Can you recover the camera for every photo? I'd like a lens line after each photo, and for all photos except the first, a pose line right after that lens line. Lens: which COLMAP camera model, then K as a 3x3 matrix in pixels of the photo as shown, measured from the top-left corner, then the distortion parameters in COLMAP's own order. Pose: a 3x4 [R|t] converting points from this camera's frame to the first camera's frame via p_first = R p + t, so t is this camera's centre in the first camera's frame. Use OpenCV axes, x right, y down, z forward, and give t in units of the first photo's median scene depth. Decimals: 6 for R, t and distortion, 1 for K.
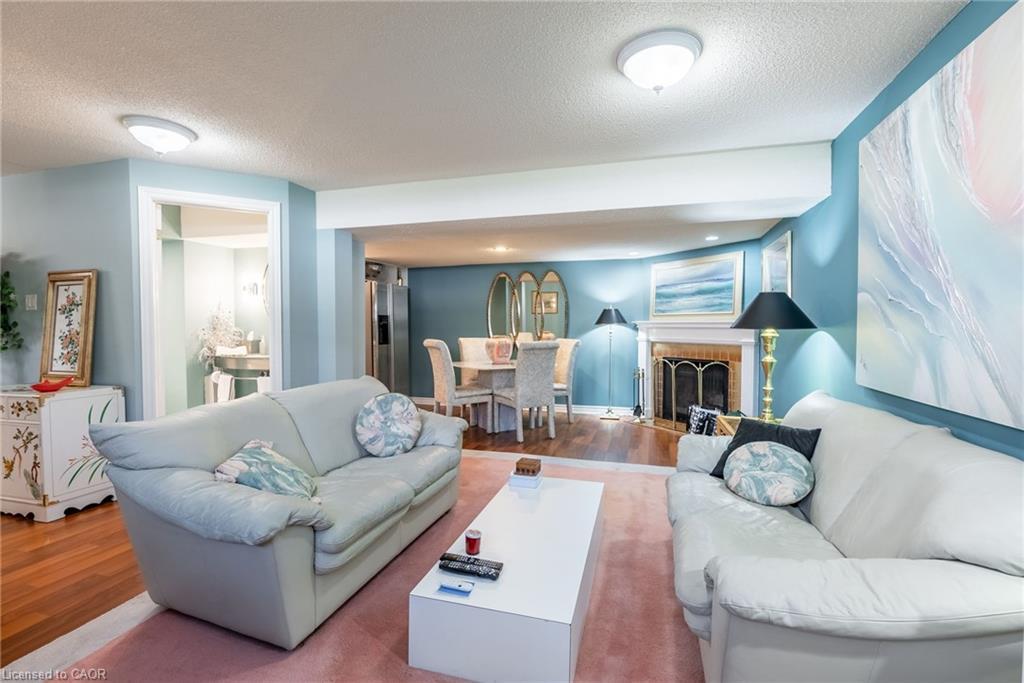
lens RADIAL K [[466.6, 0, 513.3], [0, 466.6, 340.1], [0, 0, 1]] dist [-0.000991, 0.000264]
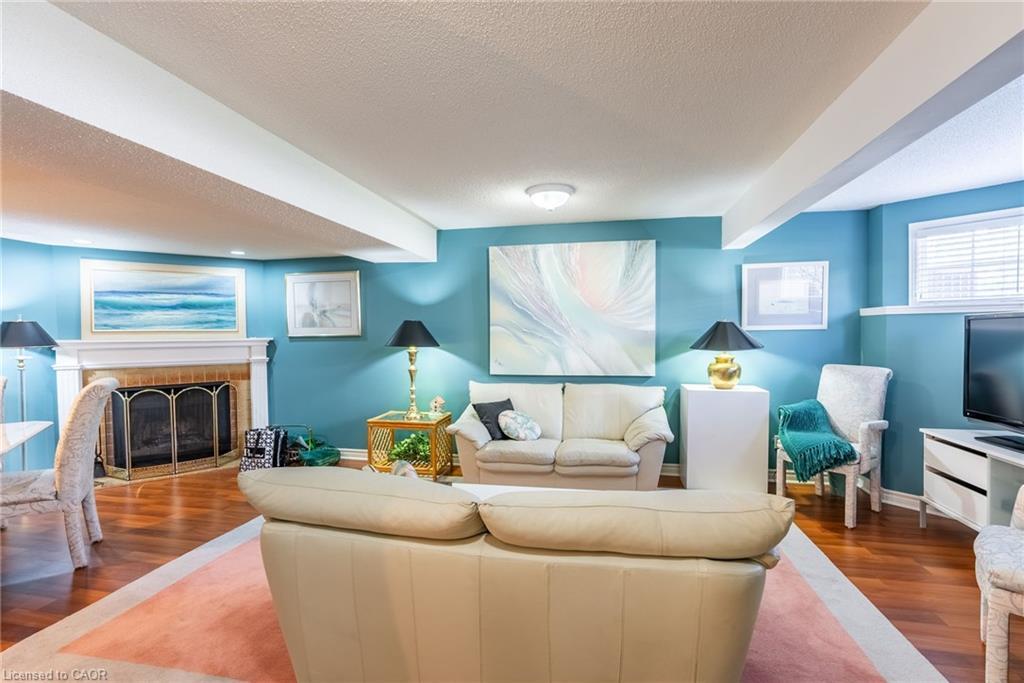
lens RADIAL K [[466.6, 0, 514.5], [0, 466.6, 340.5], [0, 0, 1]] dist [-0.000991, 0.000264]
pose [[-0.095112, -0.023603, 0.995187, -0.515468], [0.036615, 0.998959, 0.027192, -0.040049], [-0.994793, 0.039025, -0.094149, 0.479453]]
